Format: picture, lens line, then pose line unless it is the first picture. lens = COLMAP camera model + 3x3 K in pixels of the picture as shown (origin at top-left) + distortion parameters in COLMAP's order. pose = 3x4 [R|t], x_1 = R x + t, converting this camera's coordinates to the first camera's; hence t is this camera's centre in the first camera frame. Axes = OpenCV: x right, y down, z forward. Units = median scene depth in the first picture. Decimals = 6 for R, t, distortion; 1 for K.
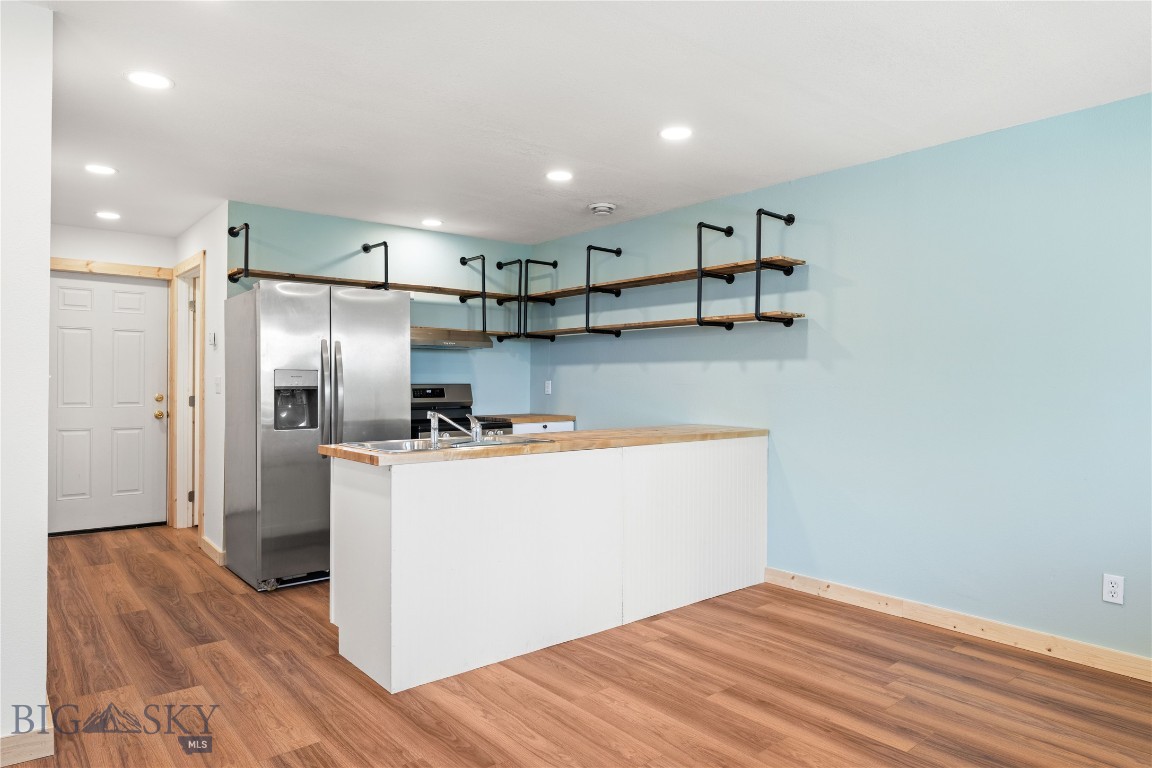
lens RADIAL K [[712.3, 0, 569.5], [0, 712.3, 380.7], [0, 0, 1]] dist [0.000384, -0.001762]
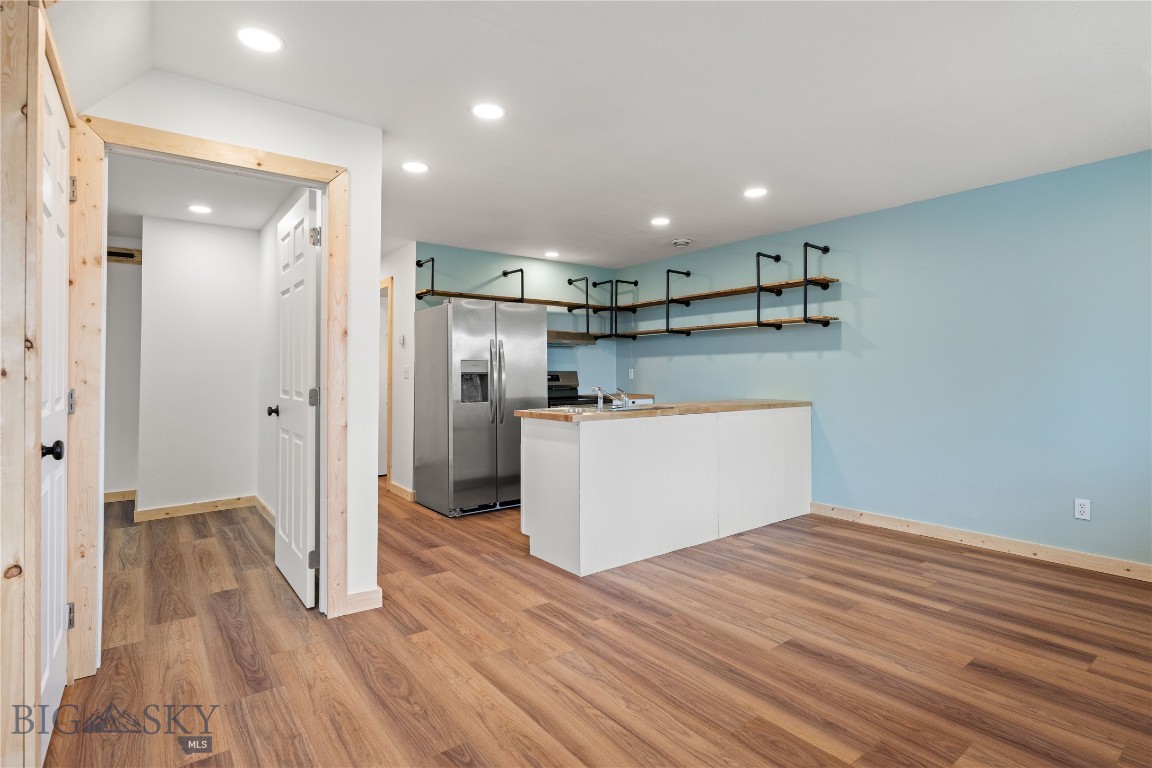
lens RADIAL K [[570.2, 0, 571.5], [0, 570.2, 362.2], [0, 0, 1]] dist [-0.002556, -0.000535]
pose [[0.999133, -0.007127, -0.041024, -0.138319], [0.006283, 0.999767, -0.020675, 0.012364], [0.041162, 0.020399, 0.998944, -0.120933]]
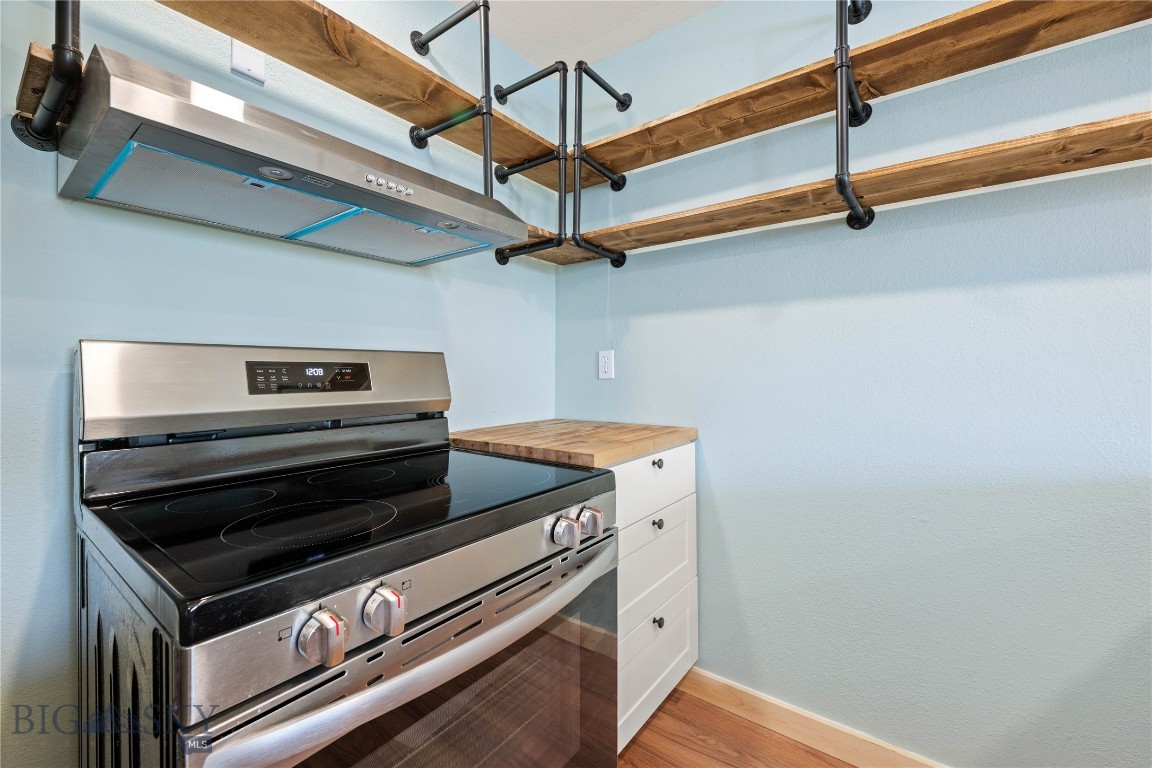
lens RADIAL K [[441.1, 0, 574.0], [0, 441.1, 365.9], [0, 0, 1]] dist [-0.000105, -0.000524]
pose [[0.965427, 0.002053, 0.260666, -0.177189], [0.001582, 0.999904, -0.013733, 0.019610], [-0.260669, 0.013671, 0.965331, 1.010910]]
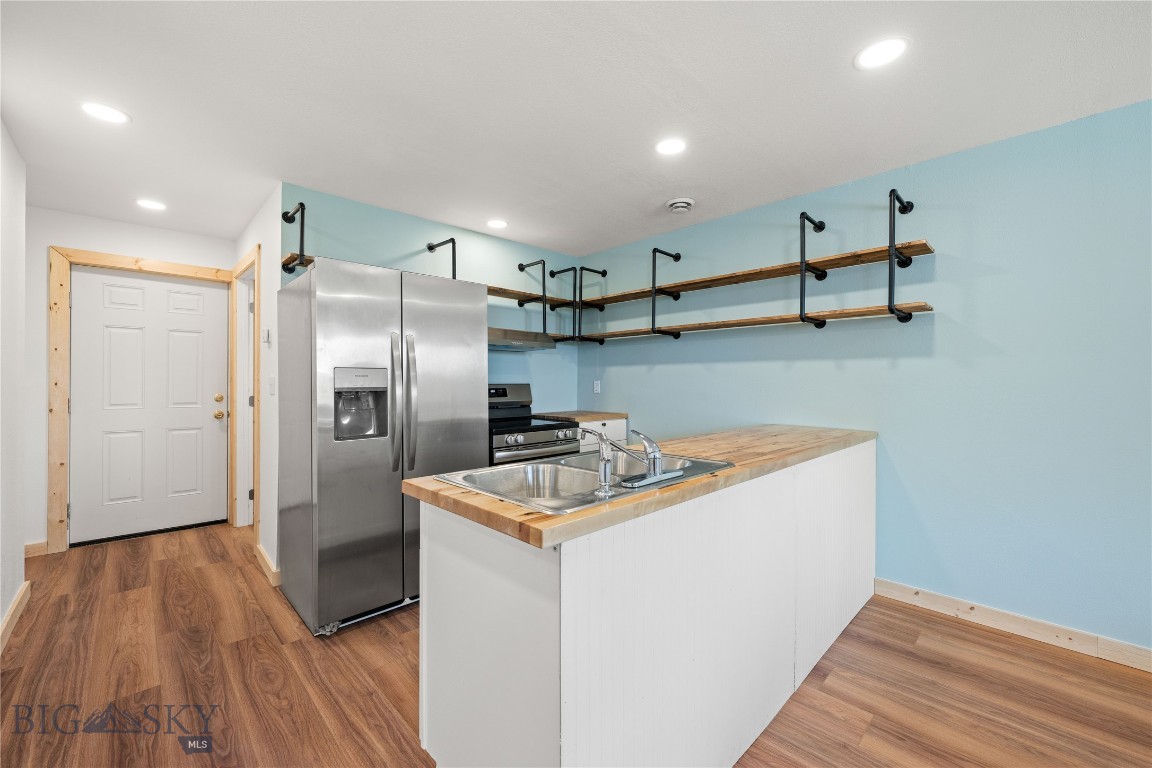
lens RADIAL K [[464.7, 0, 571.4], [0, 464.7, 381.5], [0, 0, 1]] dist [0.001461, -0.000415]
pose [[0.997252, -0.001478, 0.074064, -0.170072], [0.001376, 0.999998, 0.001419, 0.000350], [-0.074066, -0.001313, 0.997252, 0.416380]]
